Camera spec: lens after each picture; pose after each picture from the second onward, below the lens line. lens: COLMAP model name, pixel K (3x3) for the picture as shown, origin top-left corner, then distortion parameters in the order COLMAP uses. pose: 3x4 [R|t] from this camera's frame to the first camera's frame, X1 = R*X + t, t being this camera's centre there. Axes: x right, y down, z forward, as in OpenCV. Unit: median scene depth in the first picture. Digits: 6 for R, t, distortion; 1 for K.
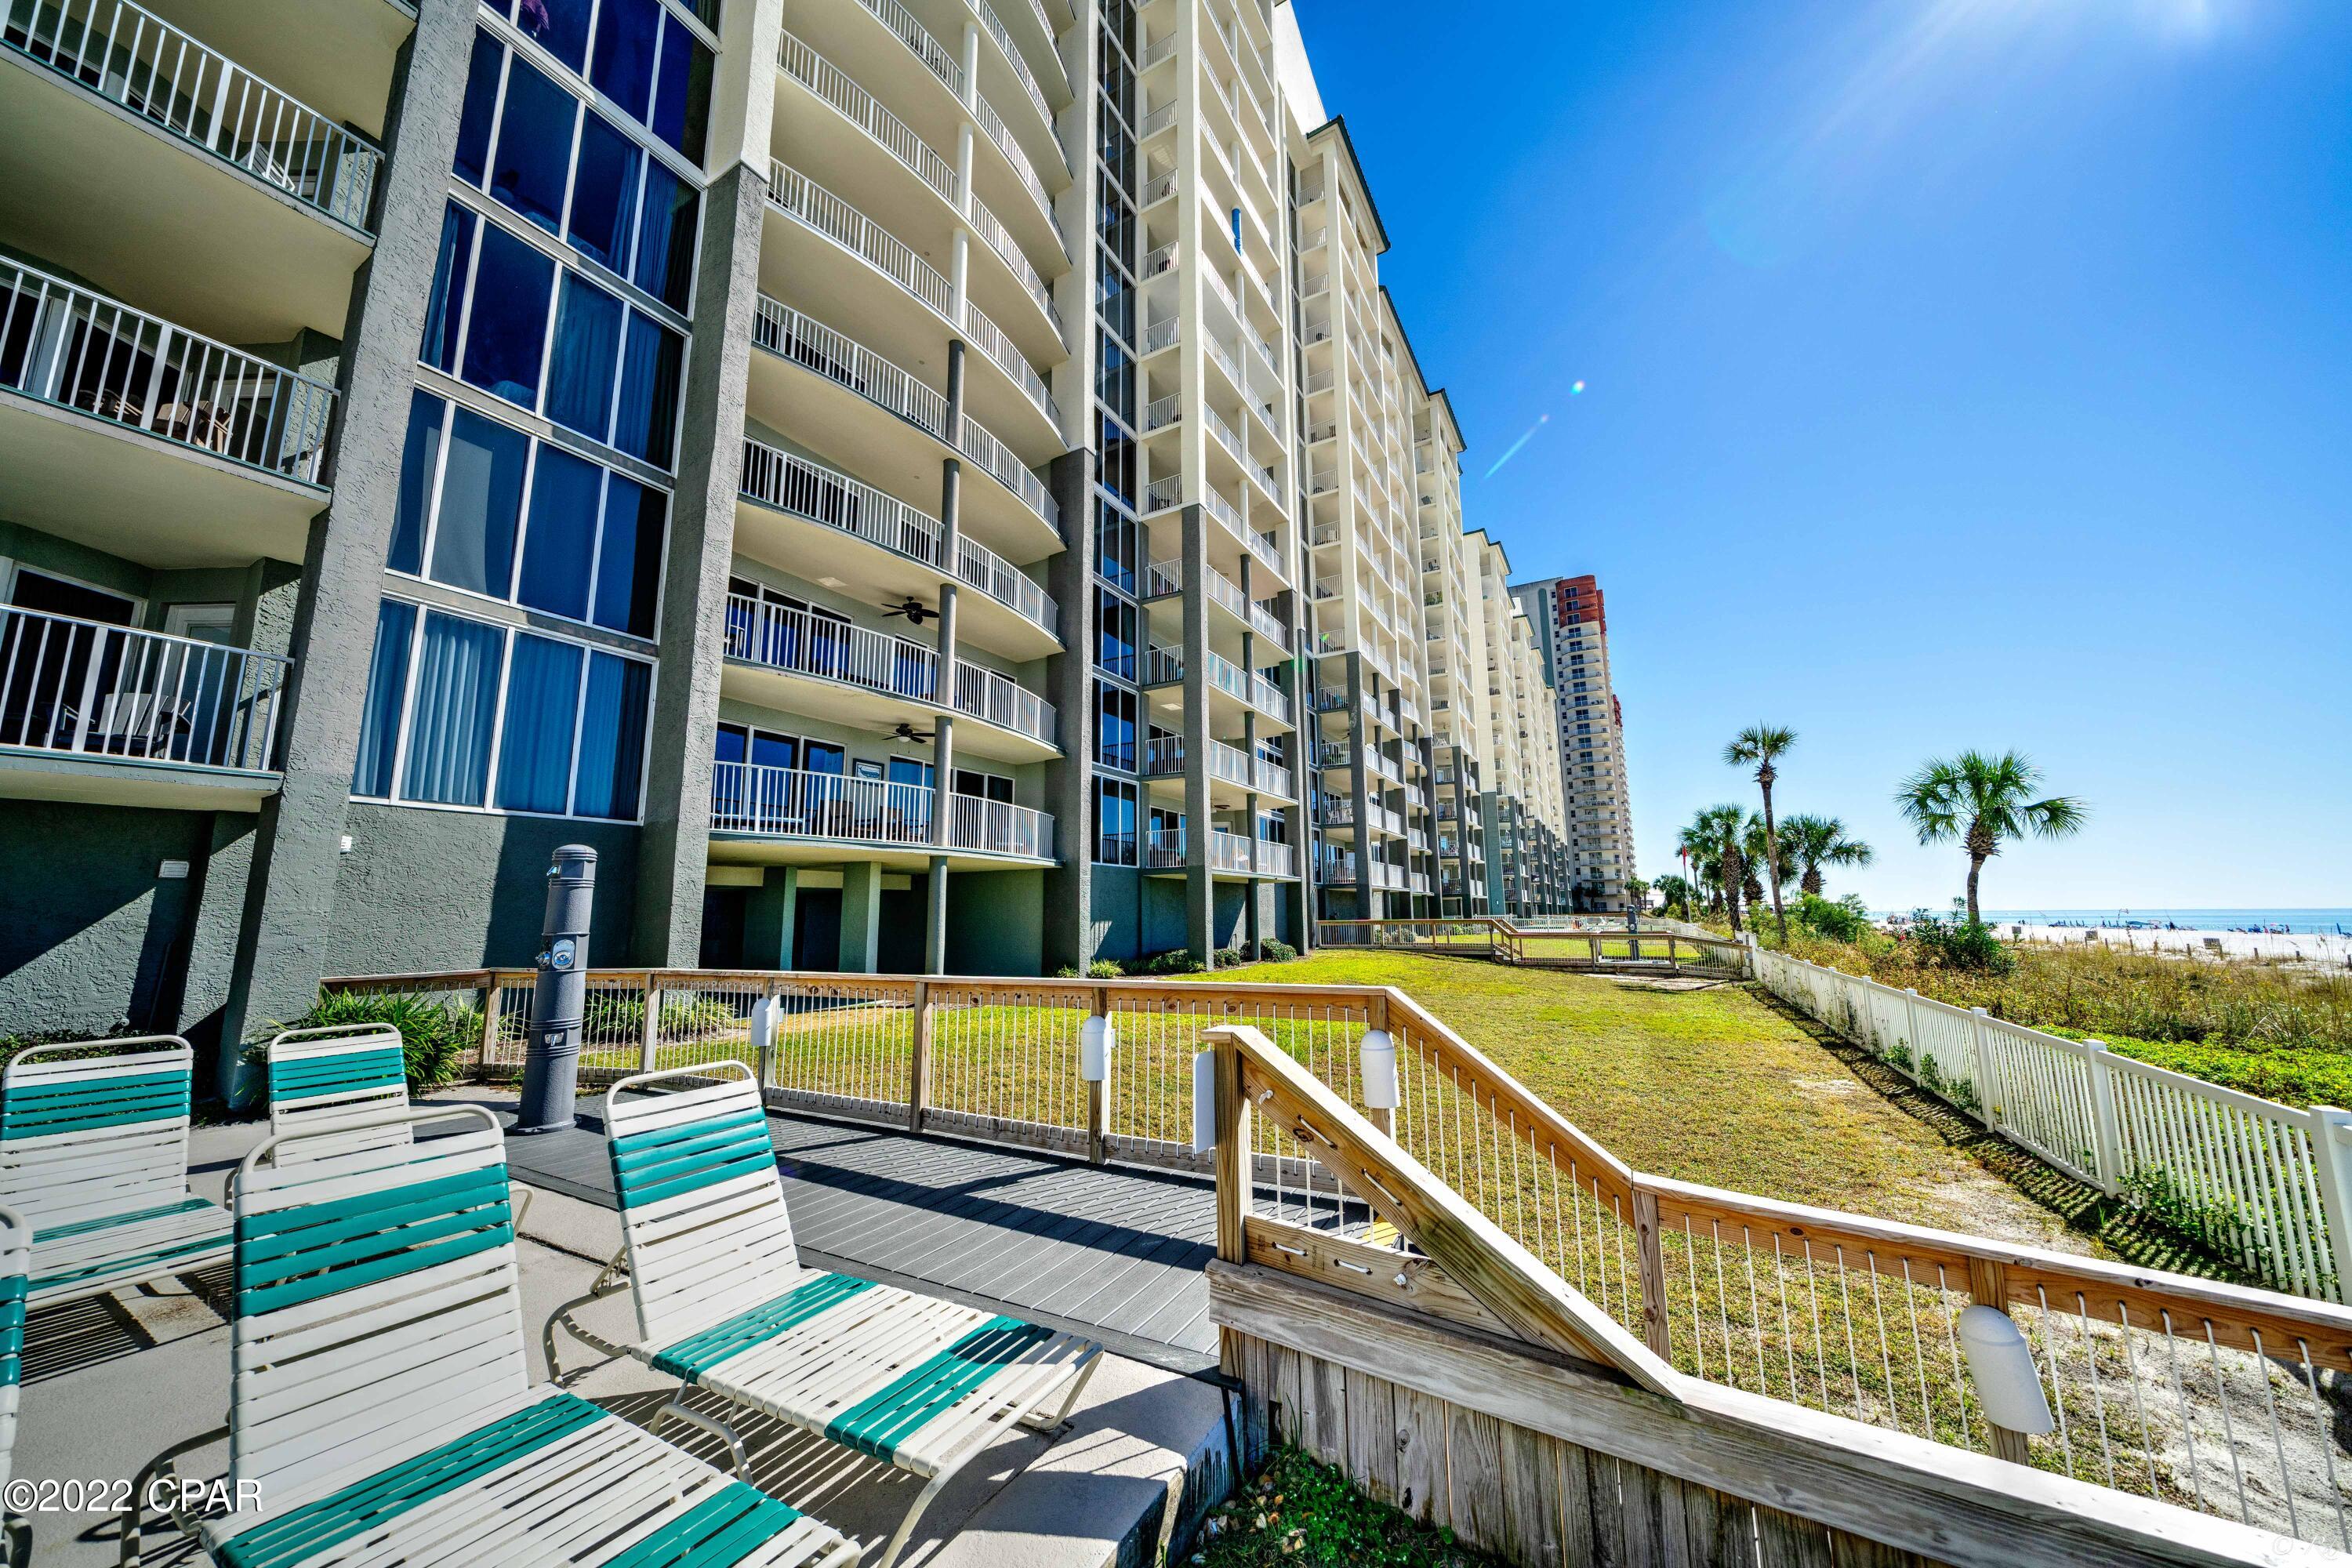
lens RADIAL K [[800.8, 0, 1164.2], [0, 800.8, 789.4], [0, 0, 1]] dist [-0.006682, 0.000232]
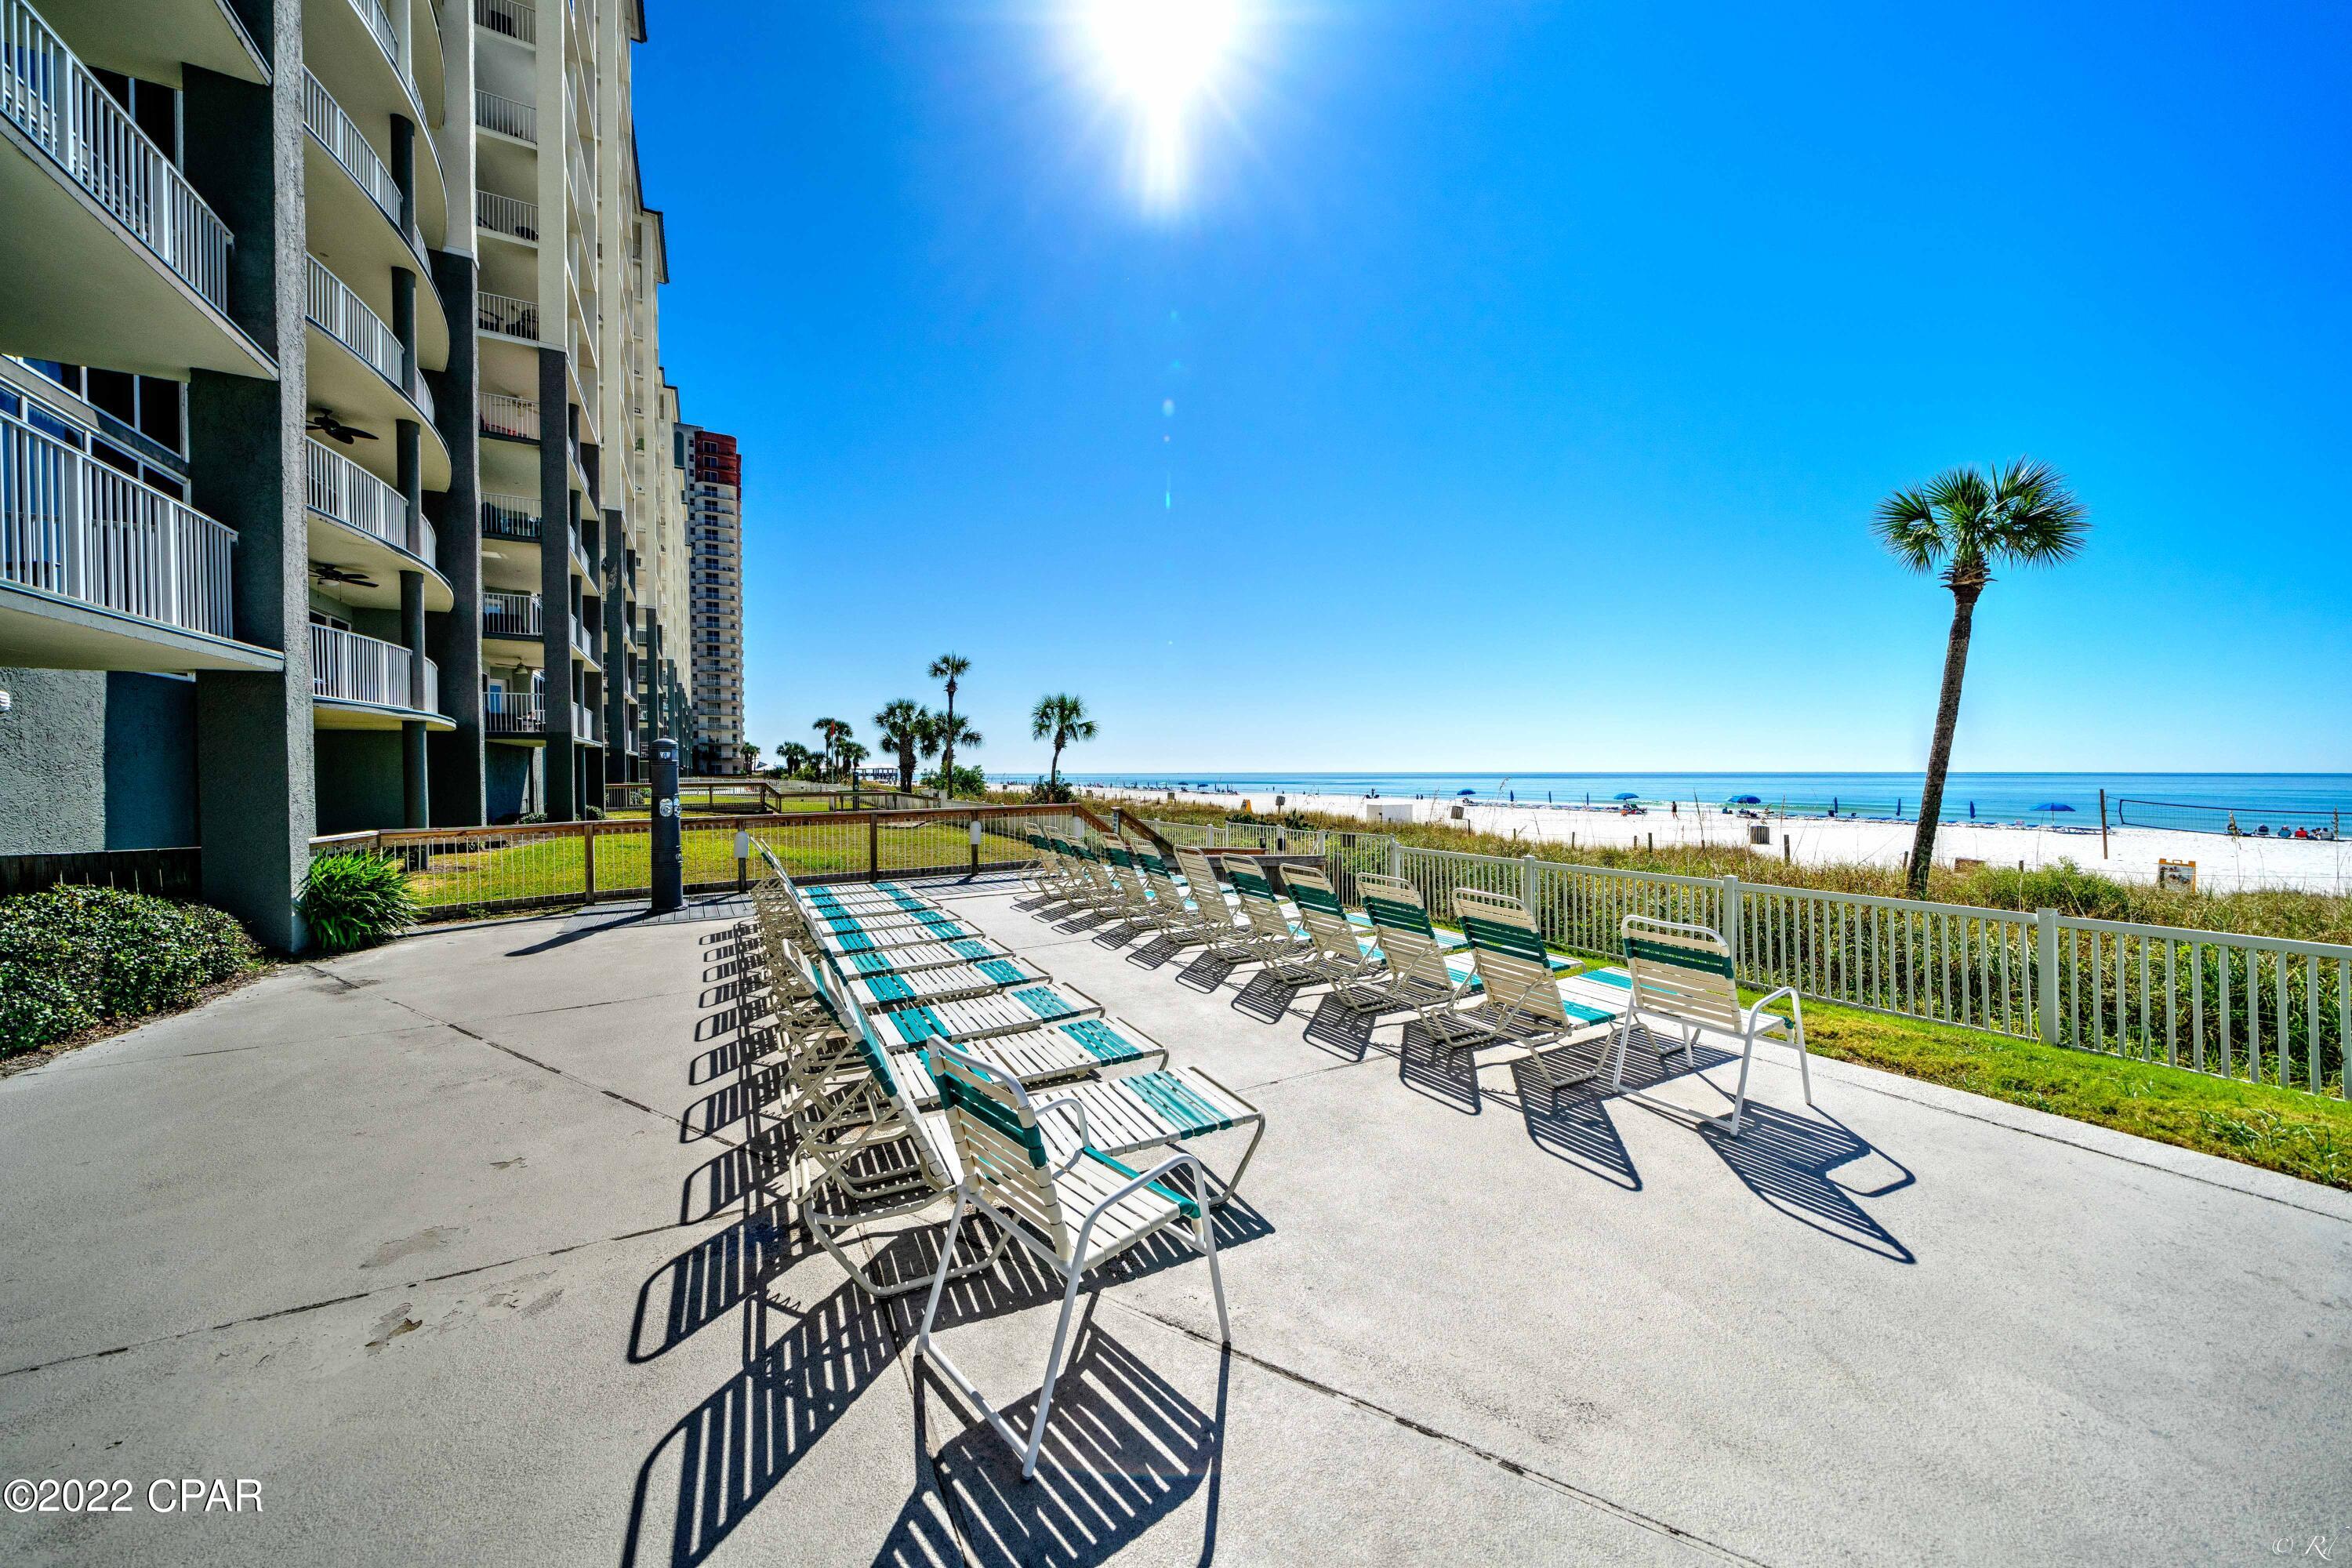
lens RADIAL K [[800.8, 0, 1179.5], [0, 800.8, 774.9], [0, 0, 1]] dist [-0.006682, 0.000232]
pose [[0.496443, 0.000796, 0.868069, -0.266374], [-0.132715, 0.988313, 0.074993, -0.018668], [-0.857864, -0.152435, 0.490747, -0.106461]]
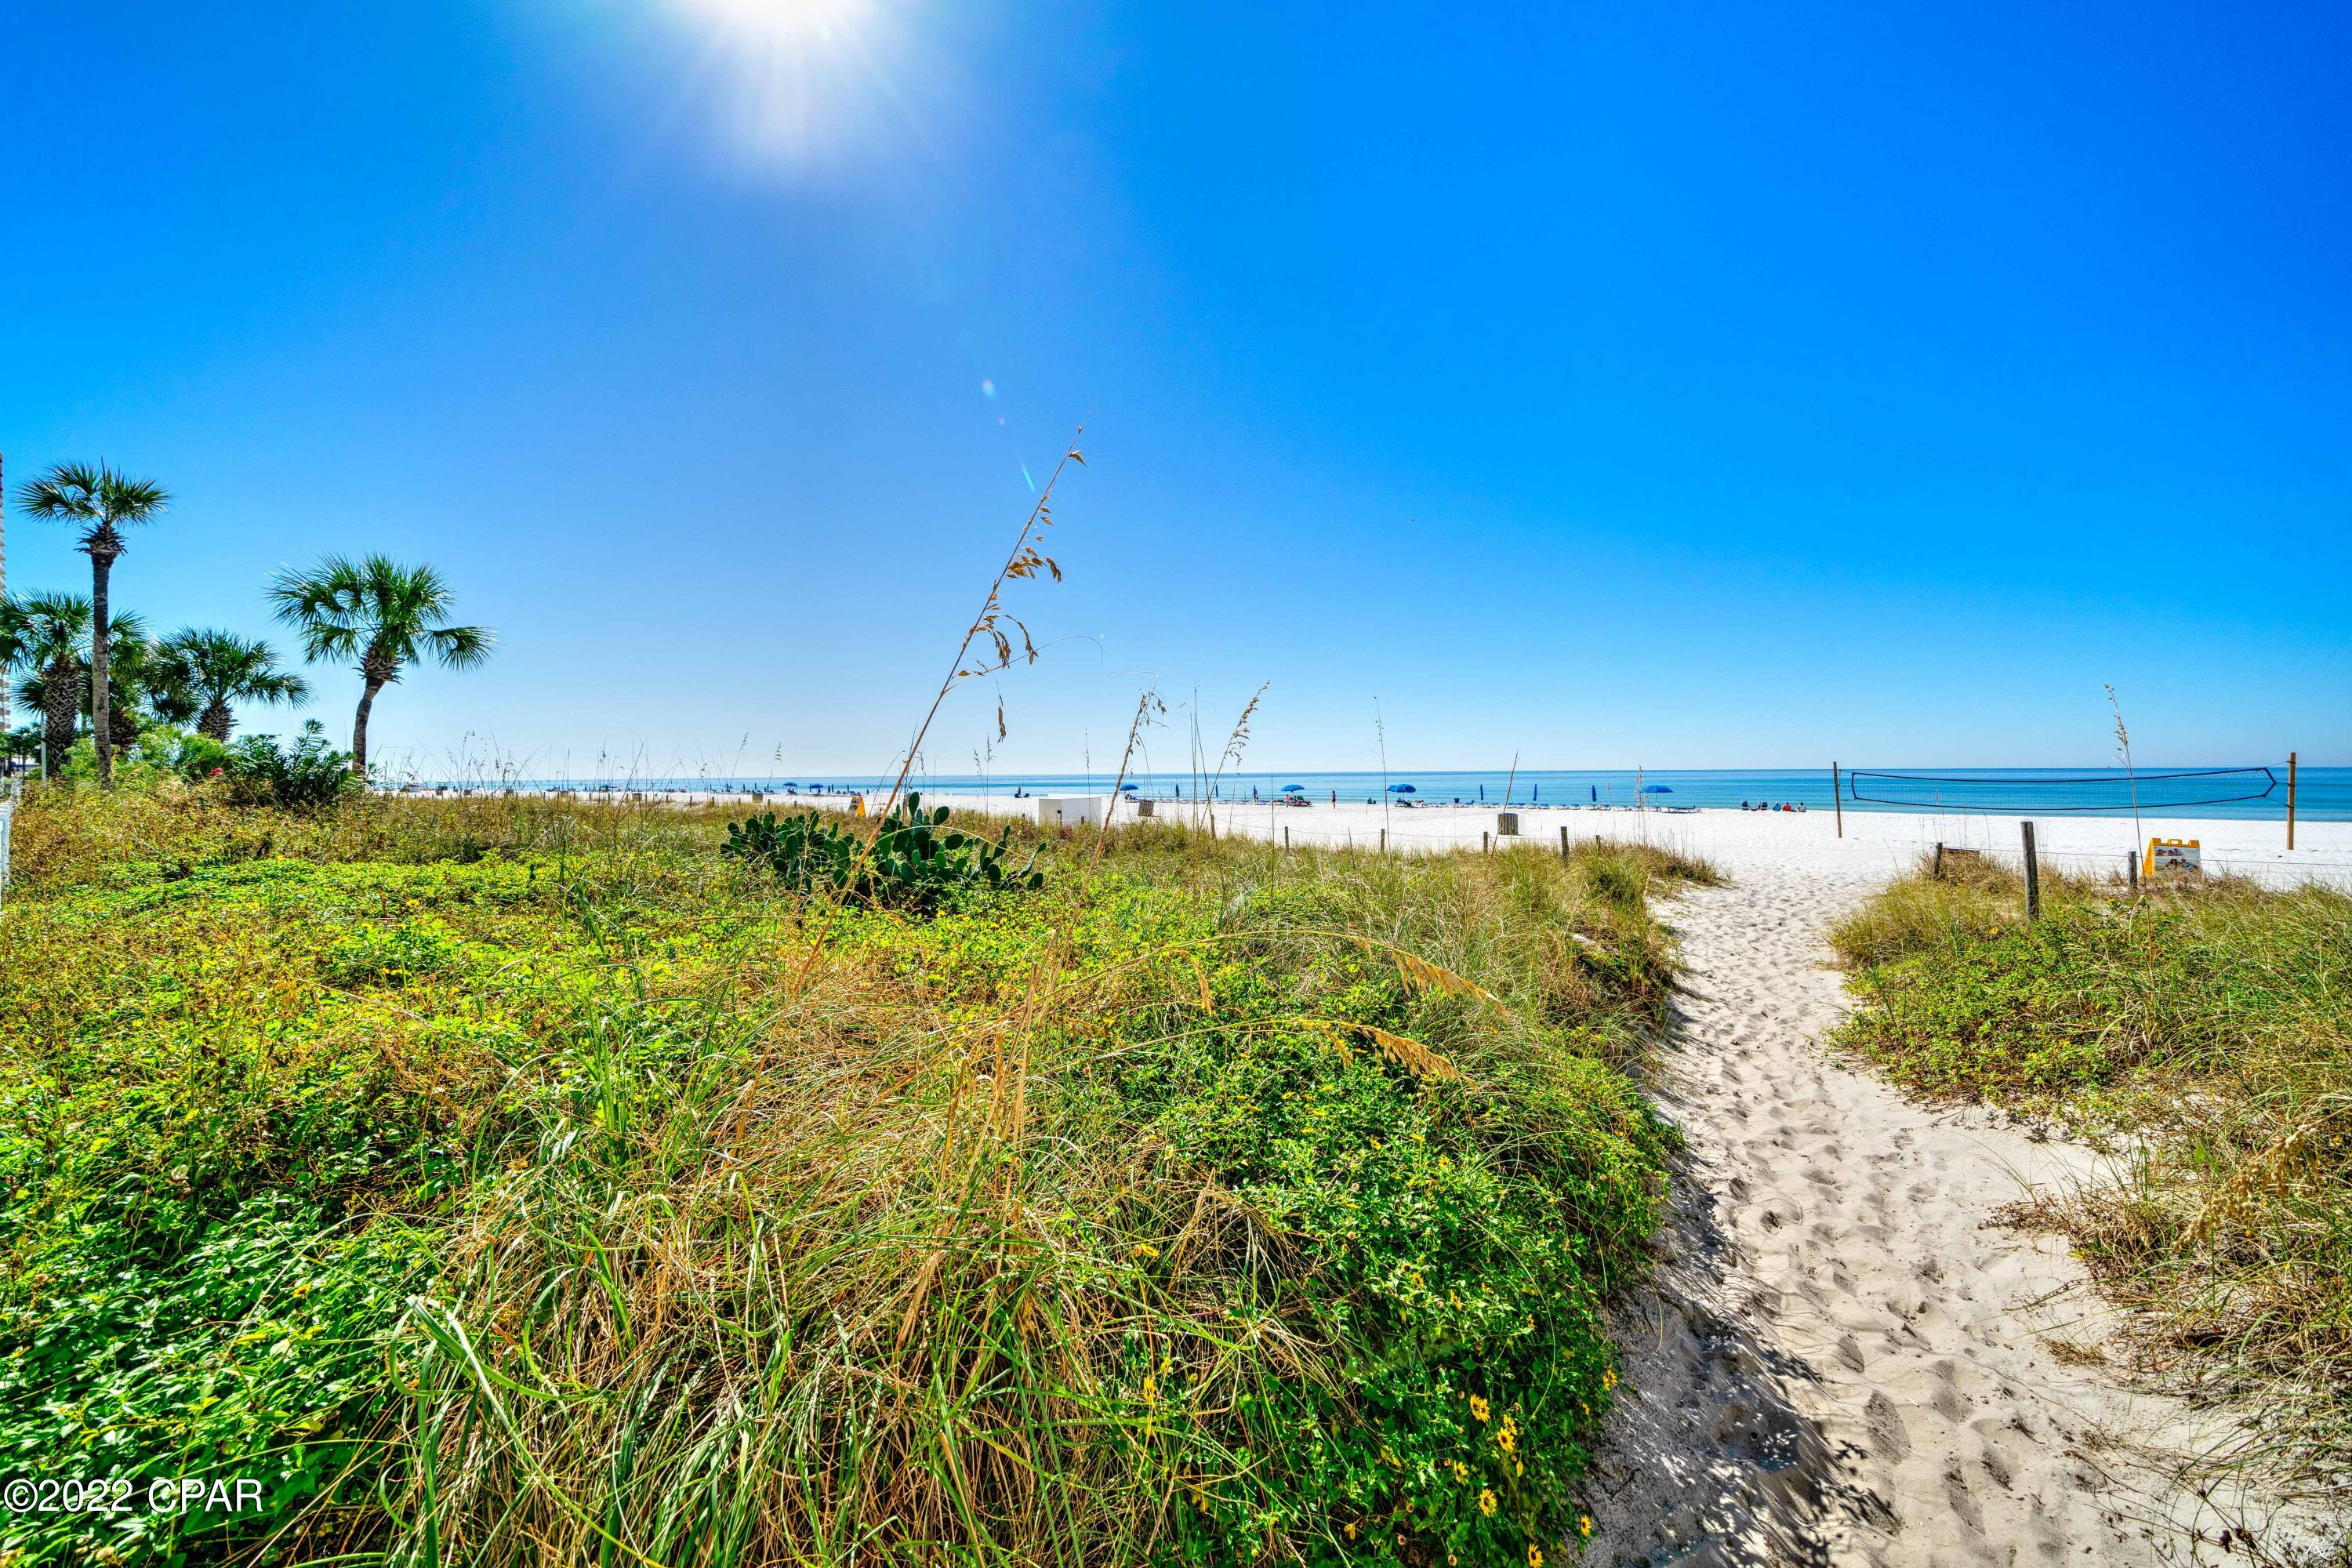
lens RADIAL K [[800.8, 0, 1186.9], [0, 800.8, 784.1], [0, 0, 1]] dist [-0.006682, 0.000232]
pose [[0.066578, -0.011048, 0.997720, 0.127493], [-0.144028, 0.989360, 0.020567, 0.027015], [-0.987331, -0.145069, 0.064278, 0.041992]]
